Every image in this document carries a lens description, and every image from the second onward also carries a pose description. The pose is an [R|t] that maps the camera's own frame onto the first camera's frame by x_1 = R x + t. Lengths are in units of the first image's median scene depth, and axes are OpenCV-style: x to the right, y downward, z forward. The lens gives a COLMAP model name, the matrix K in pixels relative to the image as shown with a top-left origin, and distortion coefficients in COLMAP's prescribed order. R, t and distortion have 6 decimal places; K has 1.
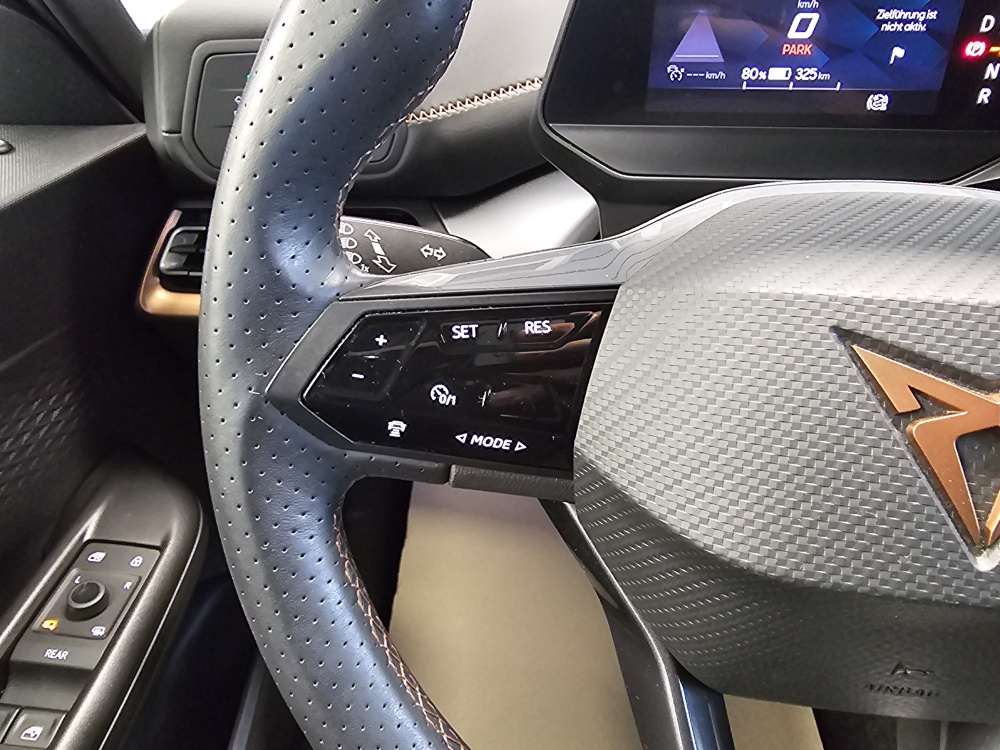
lens RADIAL K [[687.6, 0, 498.9], [0, 687.6, 361.0], [0, 0, 1]] dist [0.001672, -0.002985]
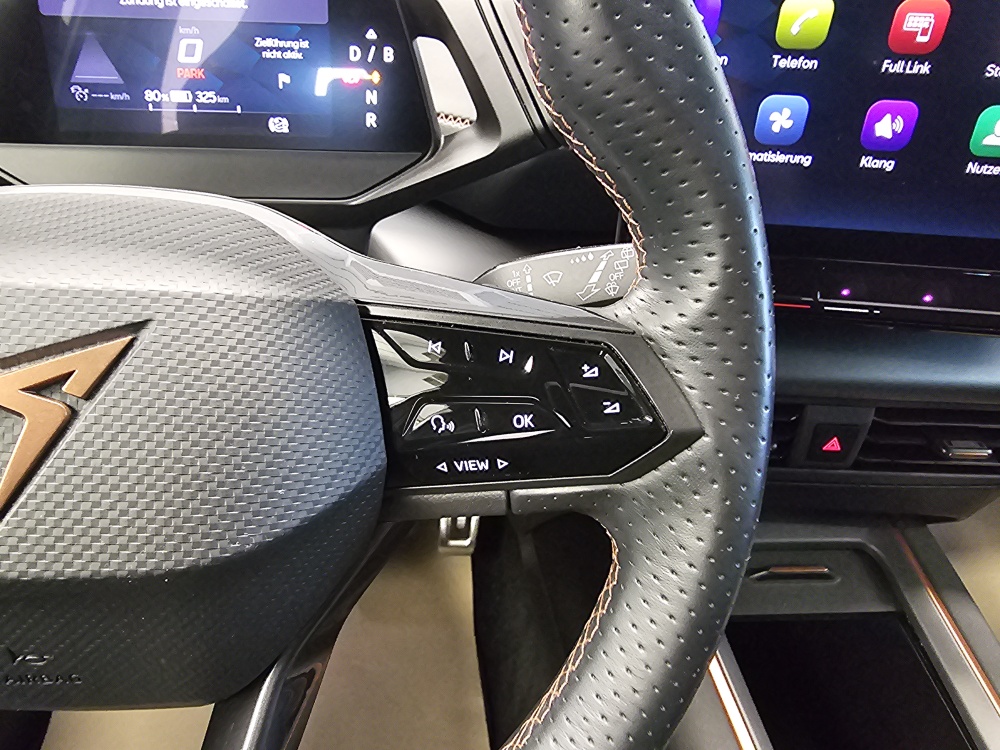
lens RADIAL K [[693.1, 0, 430.8], [0, 693.1, 368.1], [0, 0, 1]] dist [0.004048, -0.000381]
pose [[0.986345, -0.038963, 0.160017, 0.599099], [0.047921, 0.997470, -0.052504, 0.065108], [-0.157566, 0.059455, 0.985717, -0.067798]]
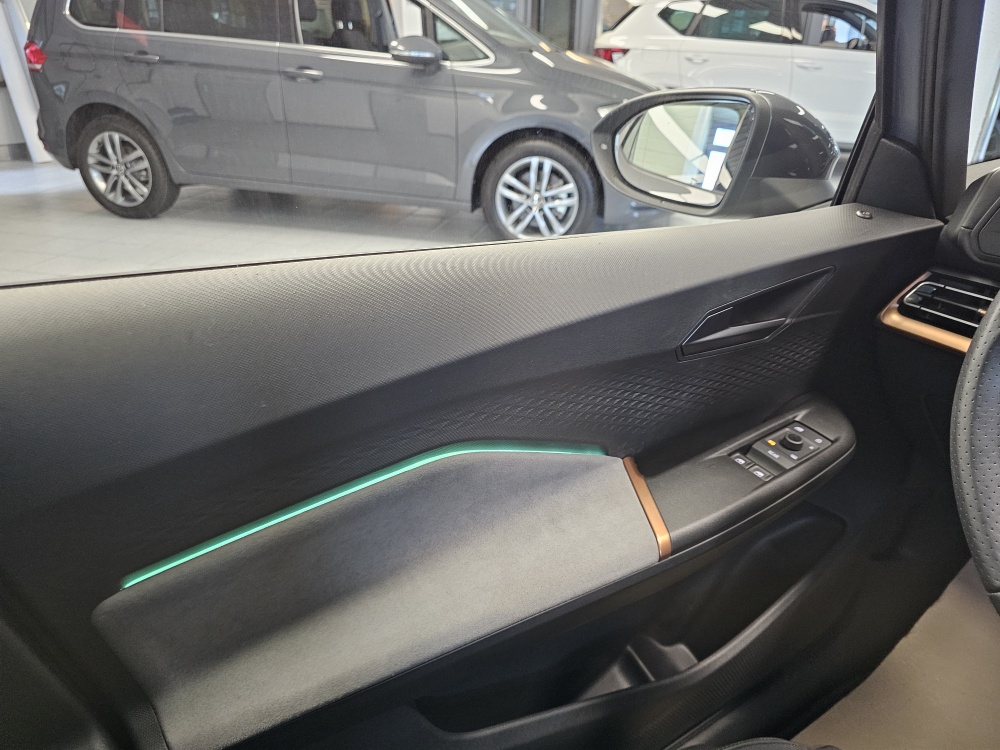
lens RADIAL K [[674.1, 0, 504.7], [0, 674.1, 371.2], [0, 0, 1]] dist [0.056696, -0.058042]
pose [[0.634608, 0.364370, -0.681548, 0.124556], [-0.449618, 0.891344, 0.057879, 0.502723], [0.628583, 0.269706, 0.729481, -1.094169]]
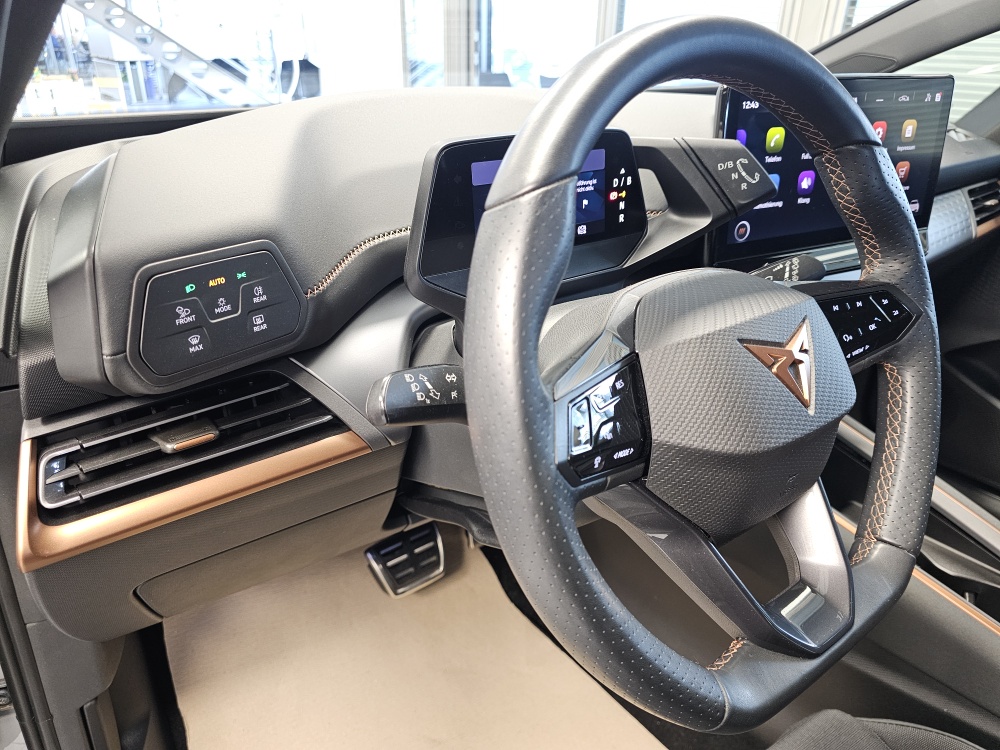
lens RADIAL K [[674.1, 0, 492.9], [0, 674.1, 379.5], [0, 0, 1]] dist [0.056696, -0.058042]
pose [[0.721472, -0.285839, 0.630694, -0.811147], [0.354112, 0.935016, 0.018682, -0.132447], [-0.595049, 0.209858, 0.775807, -0.121680]]
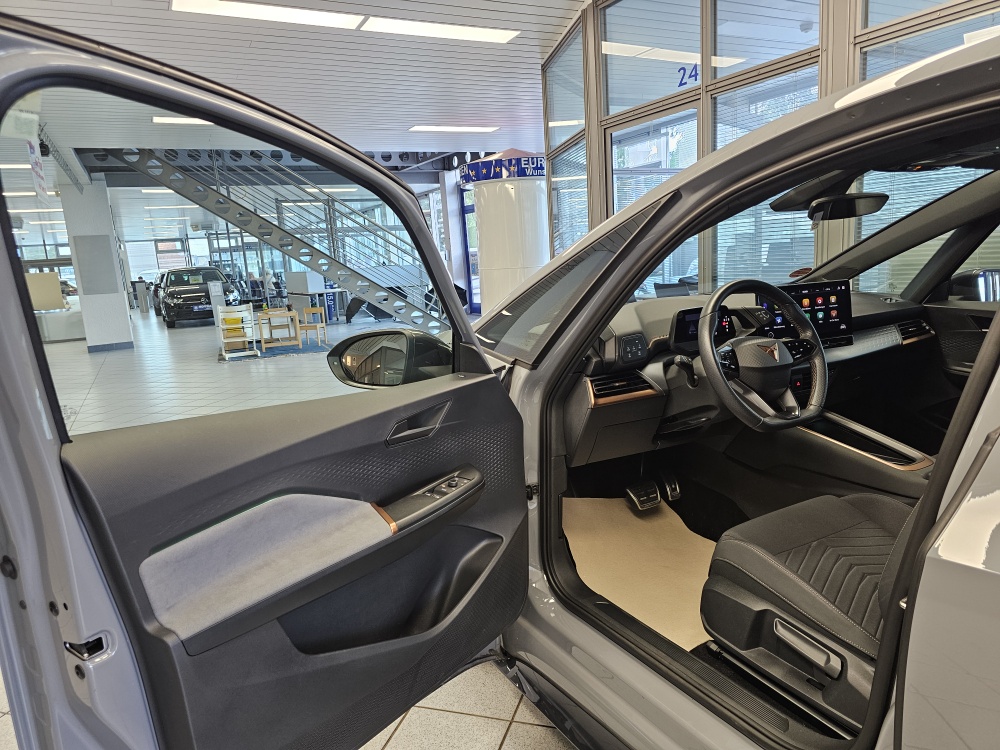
lens RADIAL K [[674.1, 0, 495.2], [0, 674.1, 367.3], [0, 0, 1]] dist [0.056696, -0.058042]
pose [[0.809550, -0.131391, 0.572159, -4.401144], [0.361635, 0.879364, -0.309741, 1.013594], [-0.462439, 0.457663, 0.759404, -2.443339]]
